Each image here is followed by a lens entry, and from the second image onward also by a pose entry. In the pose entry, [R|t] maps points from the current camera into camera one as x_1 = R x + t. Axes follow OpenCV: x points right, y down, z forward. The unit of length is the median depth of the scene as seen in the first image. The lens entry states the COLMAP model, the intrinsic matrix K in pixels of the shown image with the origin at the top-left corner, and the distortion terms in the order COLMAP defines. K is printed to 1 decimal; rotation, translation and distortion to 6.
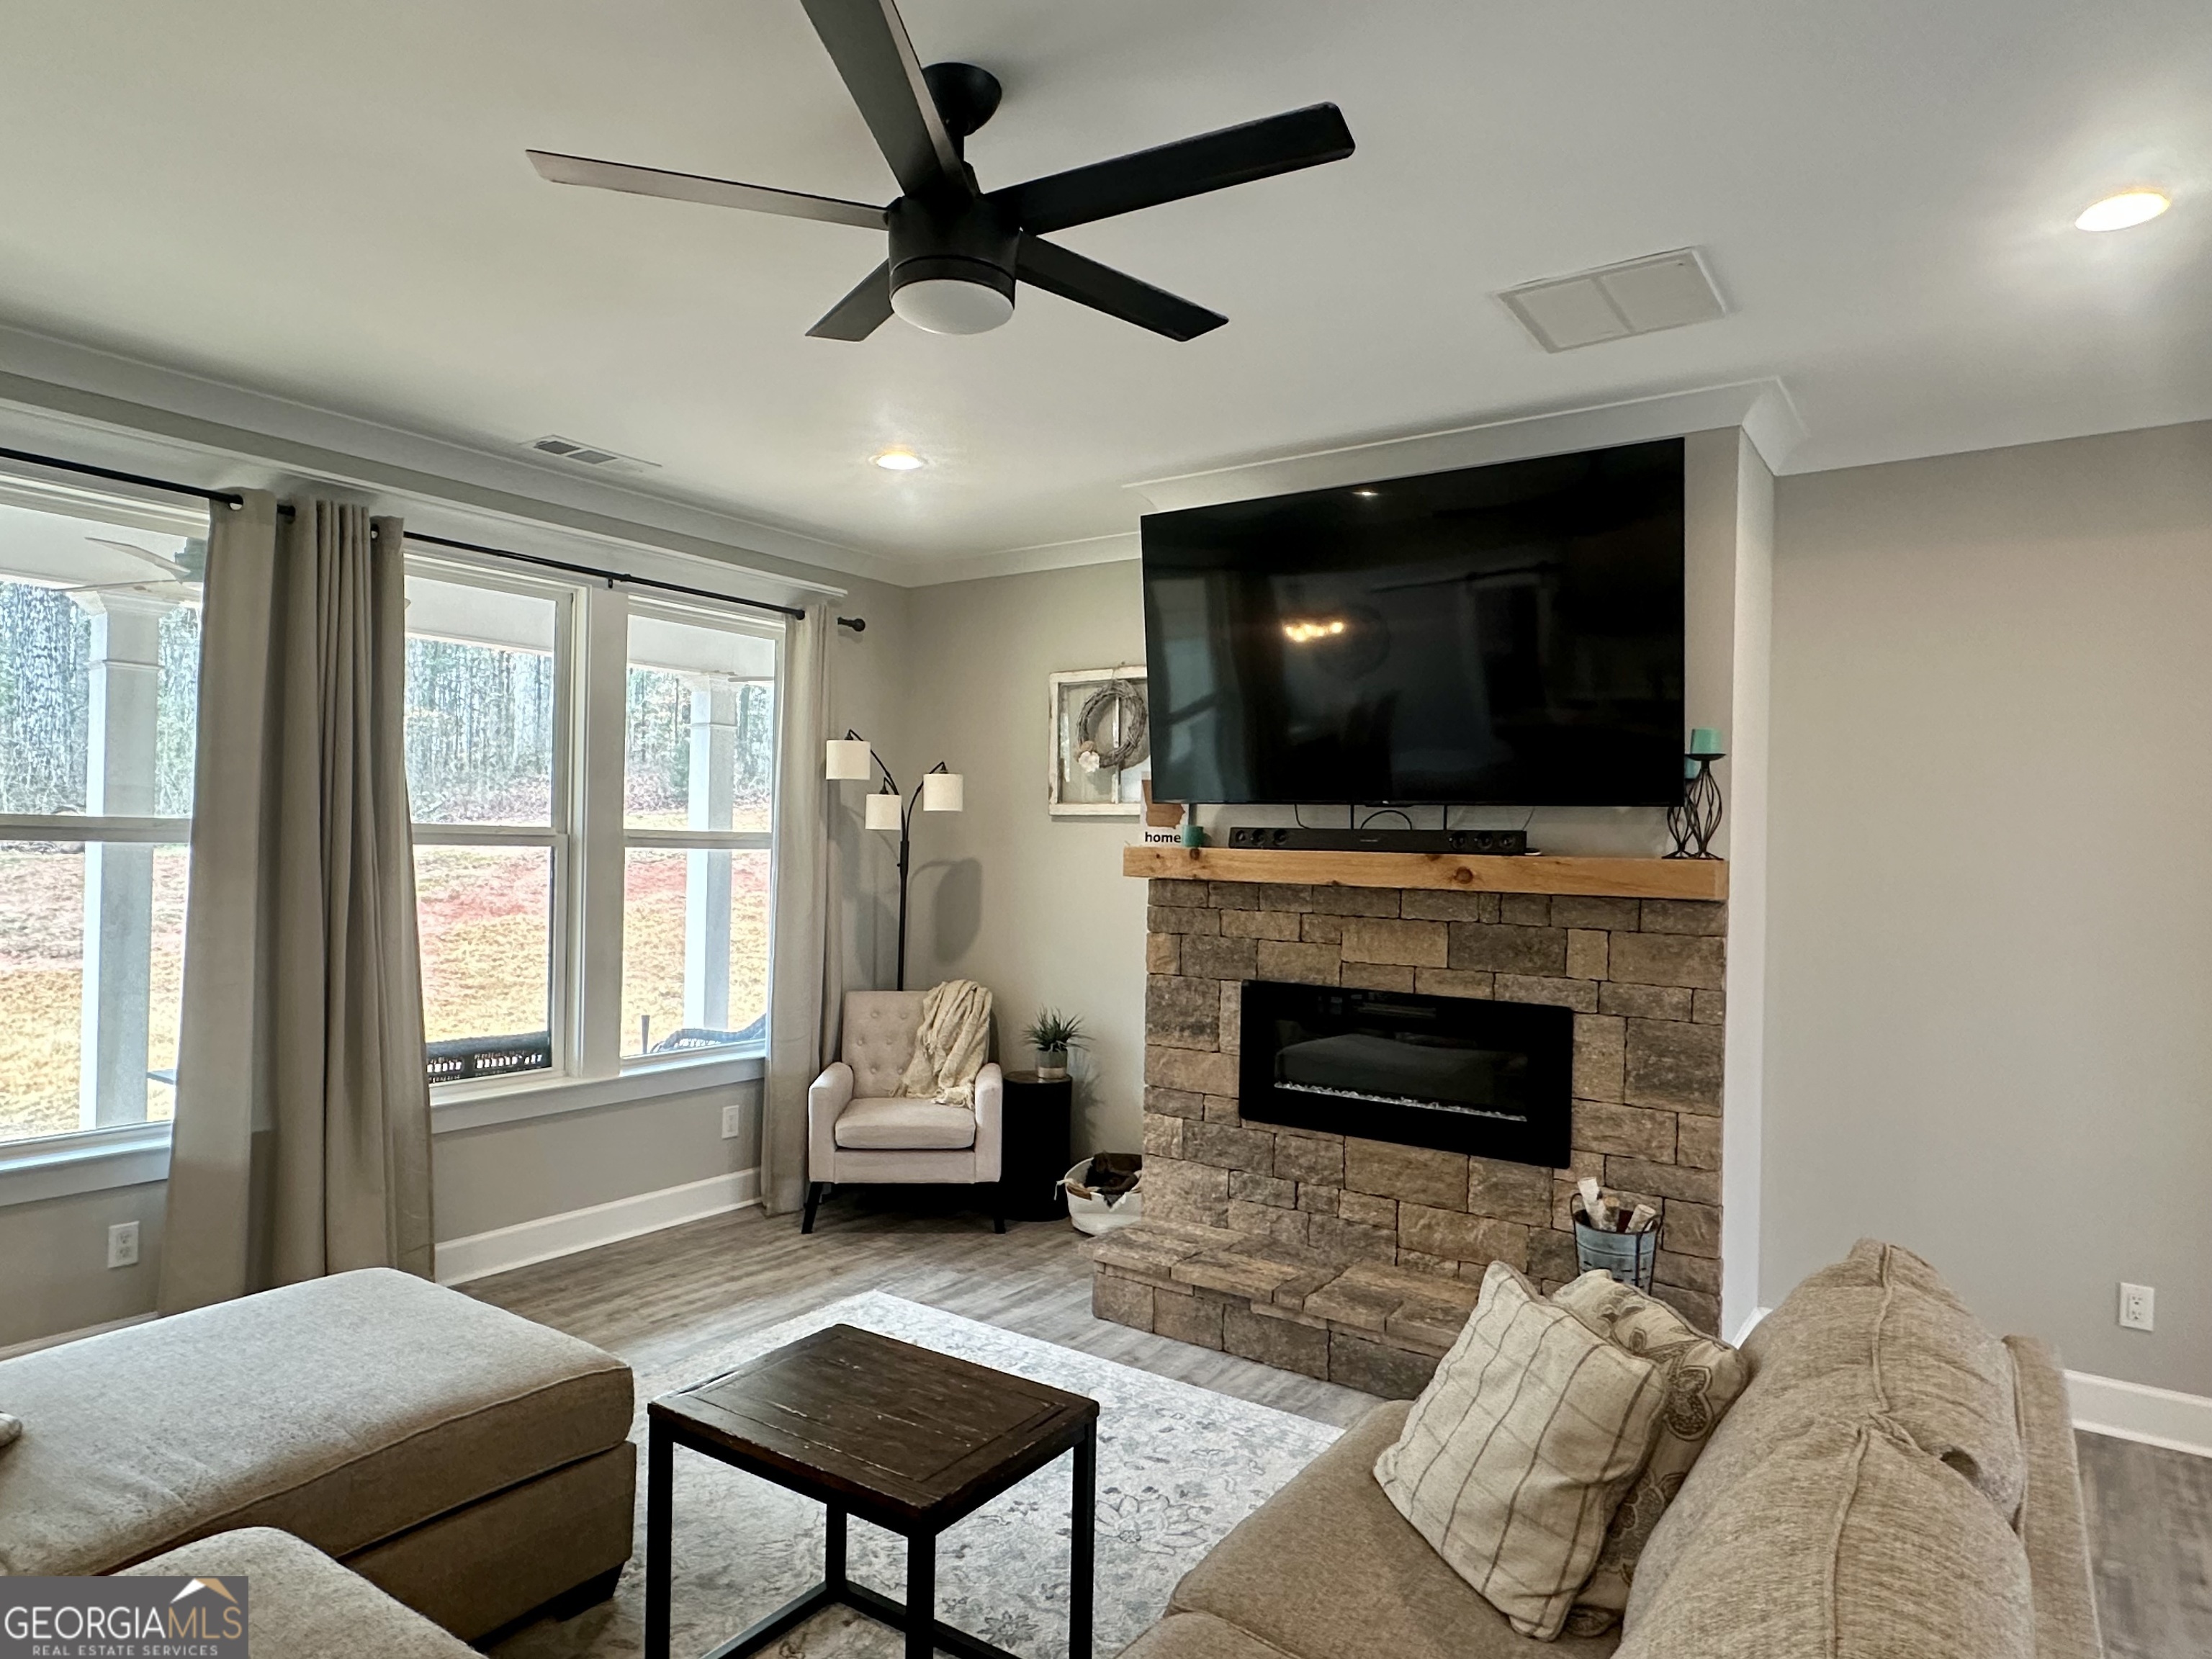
lens RADIAL K [[1316.4, 0, 1095.6], [0, 1316.4, 830.7], [0, 0, 1]] dist [-0.001832, -0.002836]
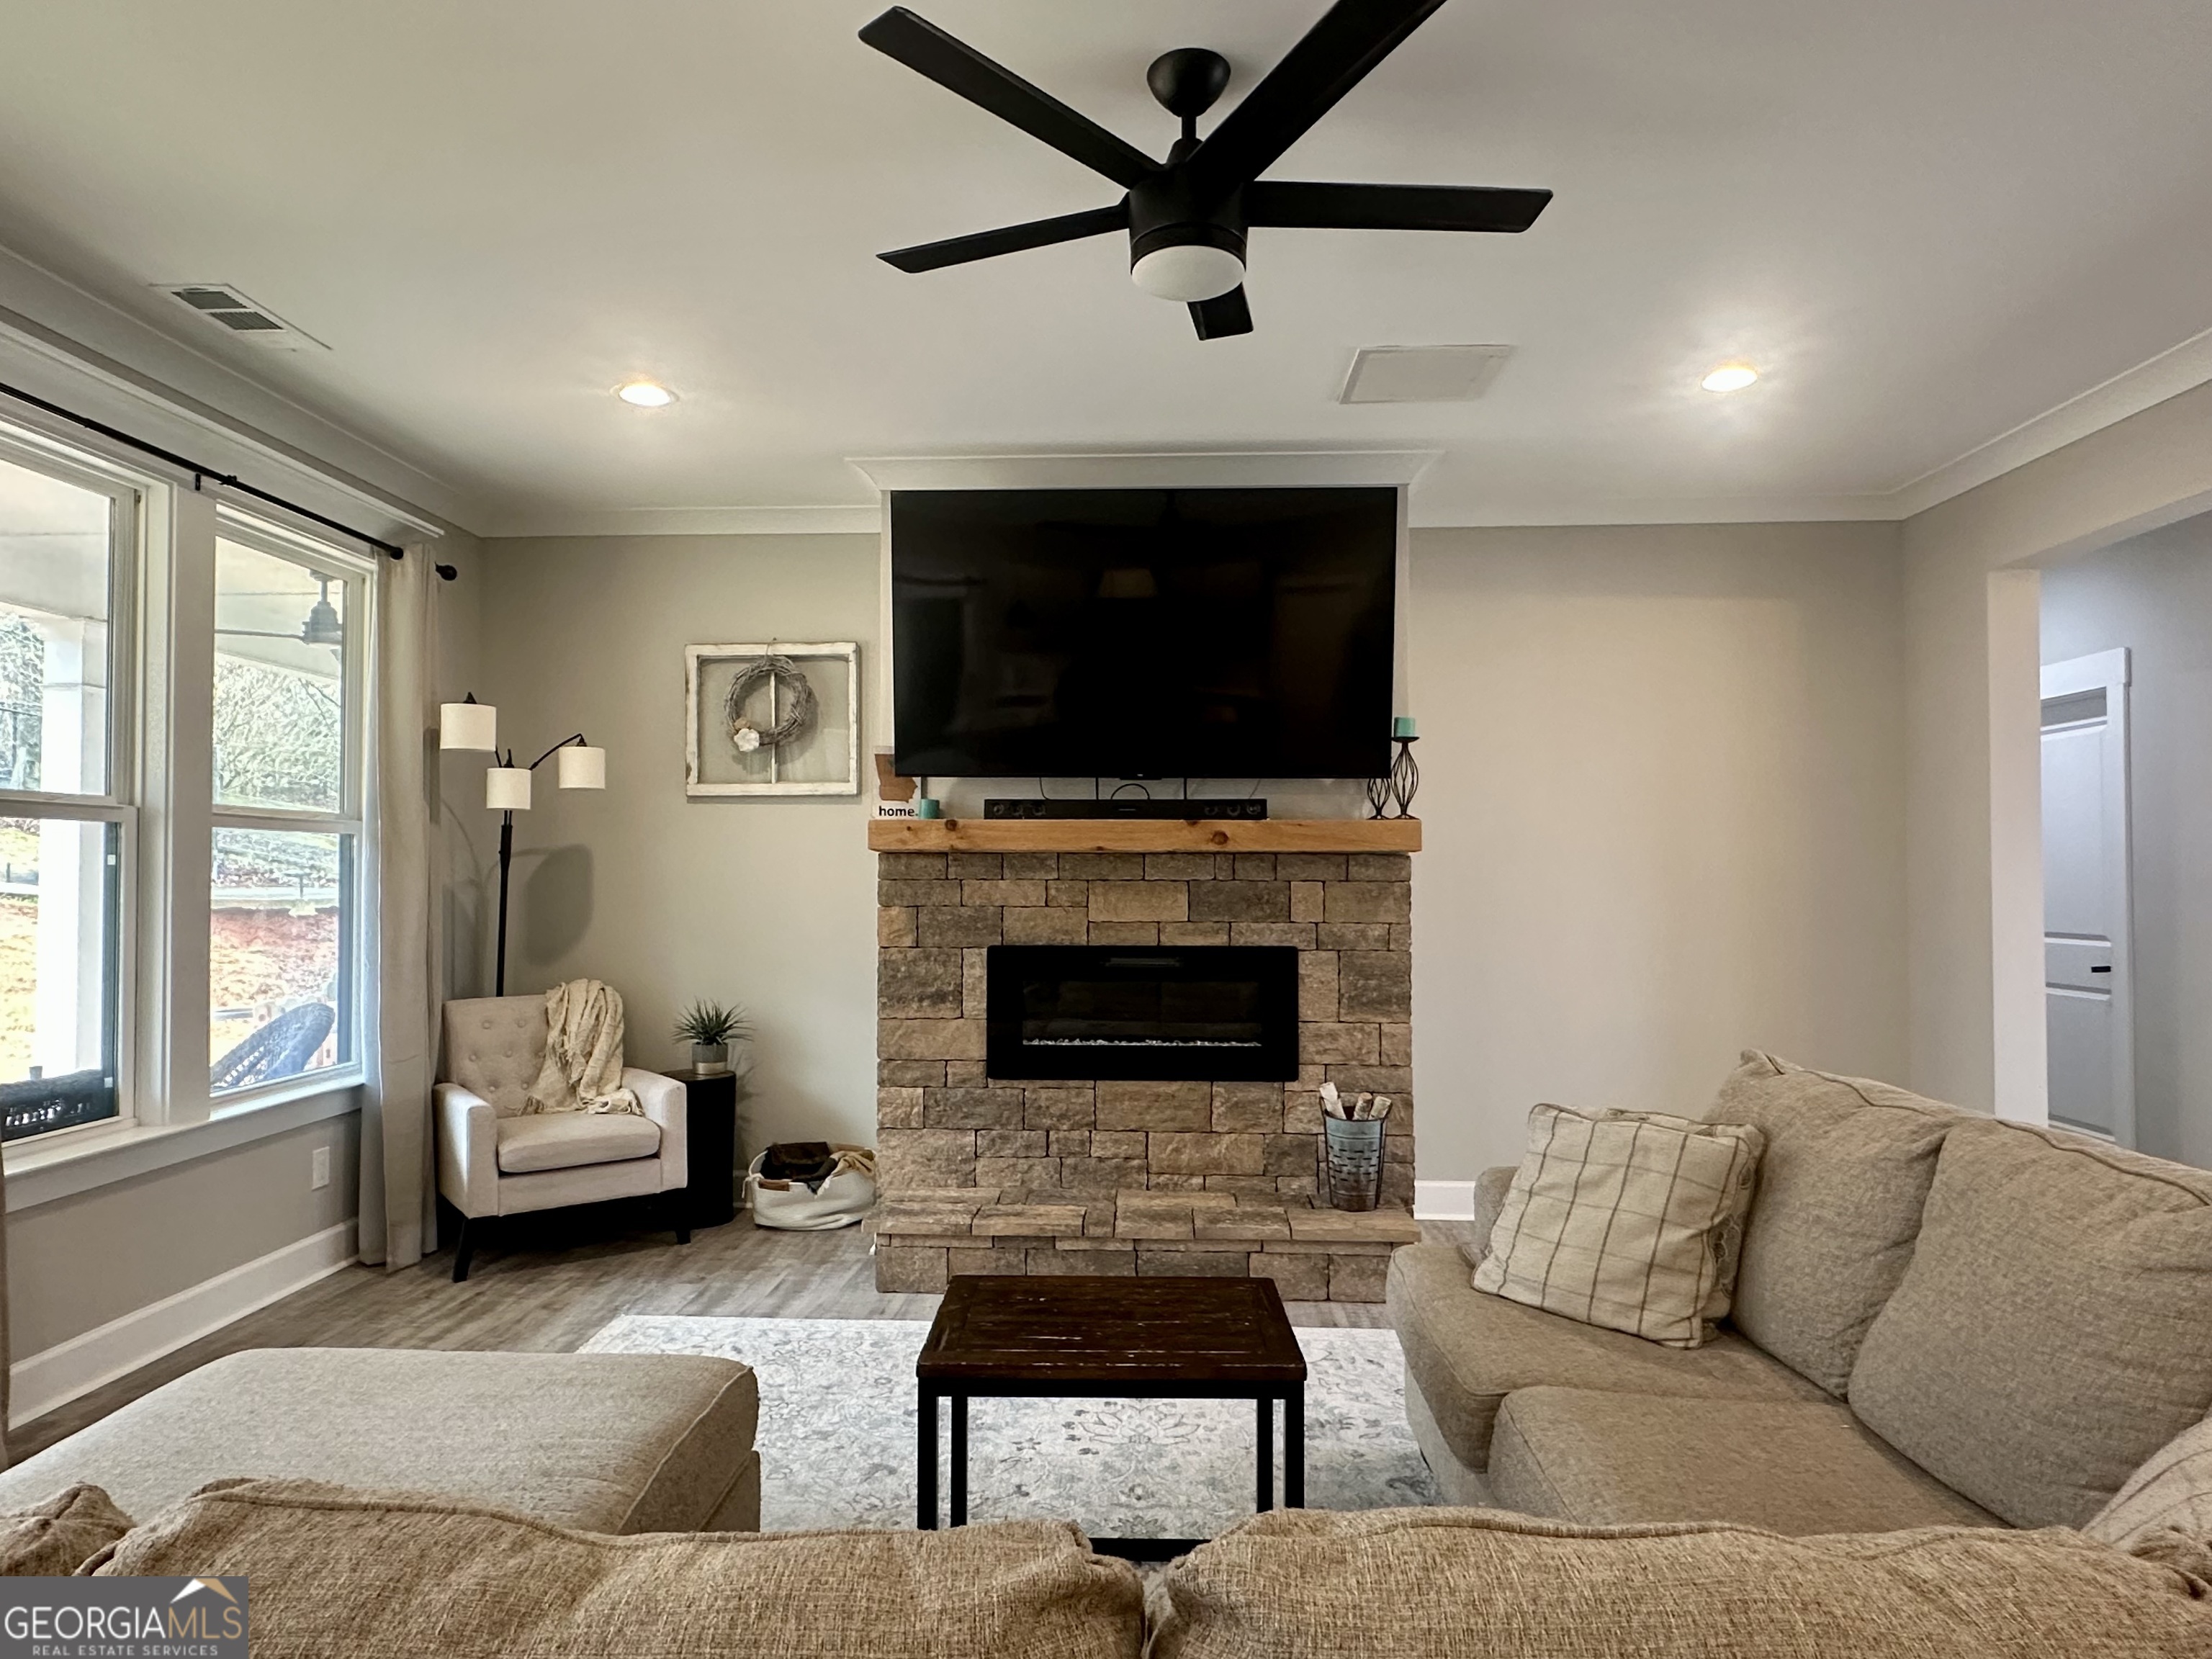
lens RADIAL K [[1316.4, 0, 1098.1], [0, 1316.4, 830.8], [0, 0, 1]] dist [-0.001832, -0.002836]
pose [[0.841943, -0.003013, 0.539559, -0.386589], [0.010971, 0.999873, -0.011537, 0.035560], [-0.539456, 0.015633, 0.841869, 0.072333]]
